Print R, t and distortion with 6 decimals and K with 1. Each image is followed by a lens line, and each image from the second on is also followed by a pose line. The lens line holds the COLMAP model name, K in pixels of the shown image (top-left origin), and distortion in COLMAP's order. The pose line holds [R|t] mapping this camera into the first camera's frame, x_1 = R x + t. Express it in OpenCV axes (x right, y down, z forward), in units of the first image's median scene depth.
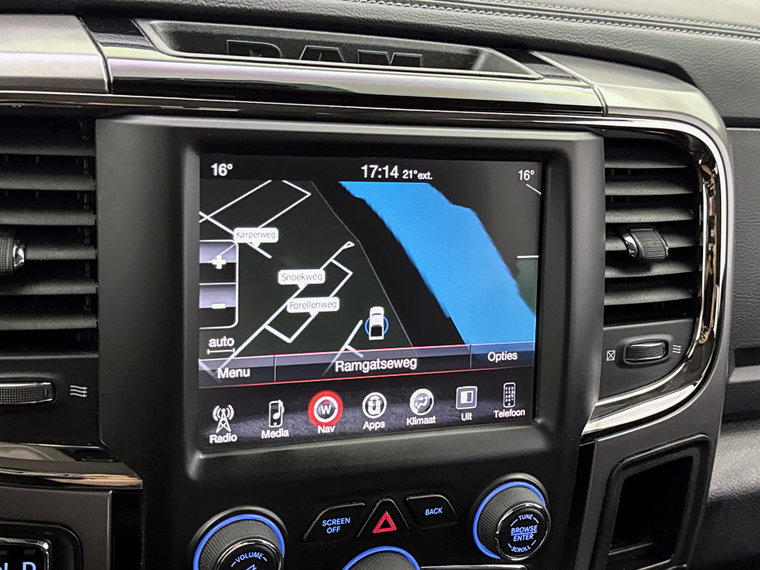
lens RADIAL K [[1079.8, 0, 380.0], [0, 1079.8, 285.0], [0, 0, 1]] dist [0.100255, -0.119488]
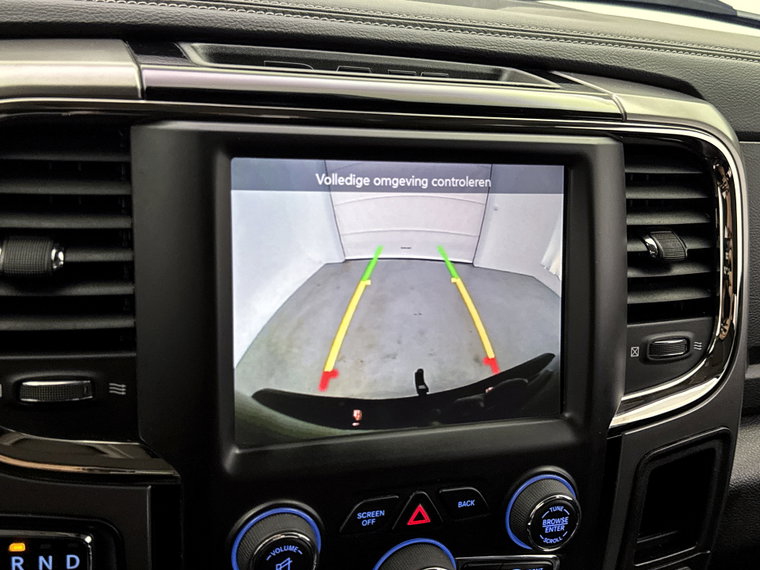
lens RADIAL K [[860.5, 0, 380.0], [0, 860.5, 285.0], [0, 0, 1]] dist [0.143822, -0.377588]
pose [[0.998172, -0.018448, -0.057553, 0.018428], [0.016580, 0.999325, -0.032775, 0.025856], [0.058118, 0.031761, 0.997804, 0.160454]]
